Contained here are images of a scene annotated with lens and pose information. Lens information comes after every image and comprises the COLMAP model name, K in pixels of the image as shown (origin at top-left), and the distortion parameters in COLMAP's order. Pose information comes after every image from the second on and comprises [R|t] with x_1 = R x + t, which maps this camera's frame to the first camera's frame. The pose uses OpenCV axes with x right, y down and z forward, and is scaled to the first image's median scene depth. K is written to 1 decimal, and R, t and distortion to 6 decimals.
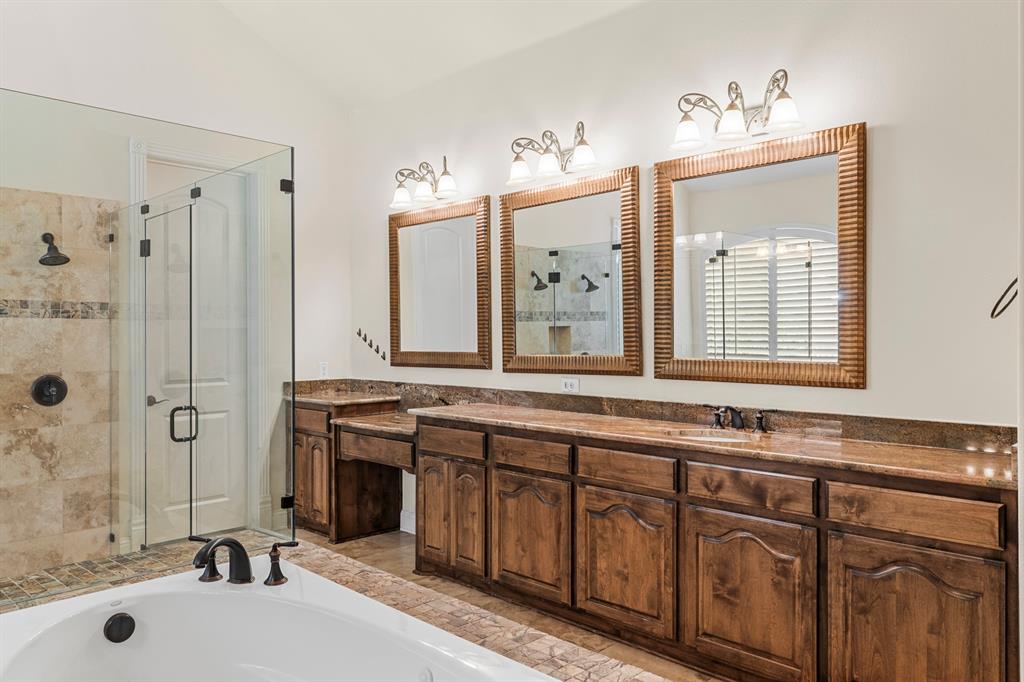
lens RADIAL K [[732.5, 0, 512.2], [0, 732.5, 331.7], [0, 0, 1]] dist [0.001002, -0.000997]
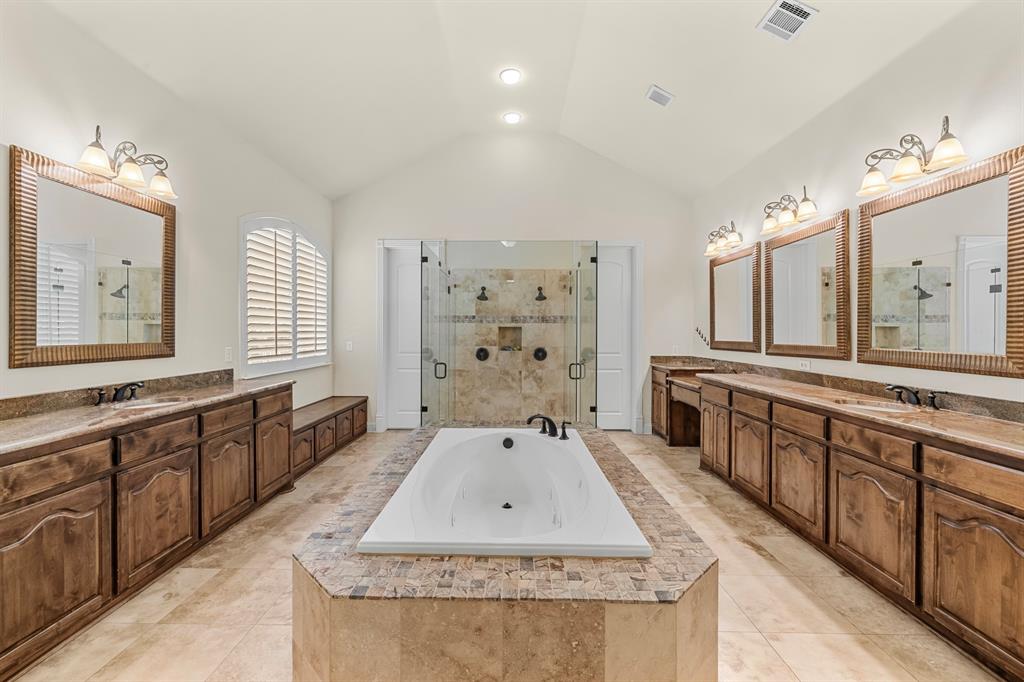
lens RADIAL K [[434.4, 0, 507.8], [0, 434.4, 332.3], [0, 0, 1]] dist [0.000444, 0.000135]
pose [[0.691877, 0.005085, -0.721998, 0.379430], [0.000184, 0.999974, 0.007219, 0.000738], [0.722016, -0.005127, 0.691858, -0.040352]]
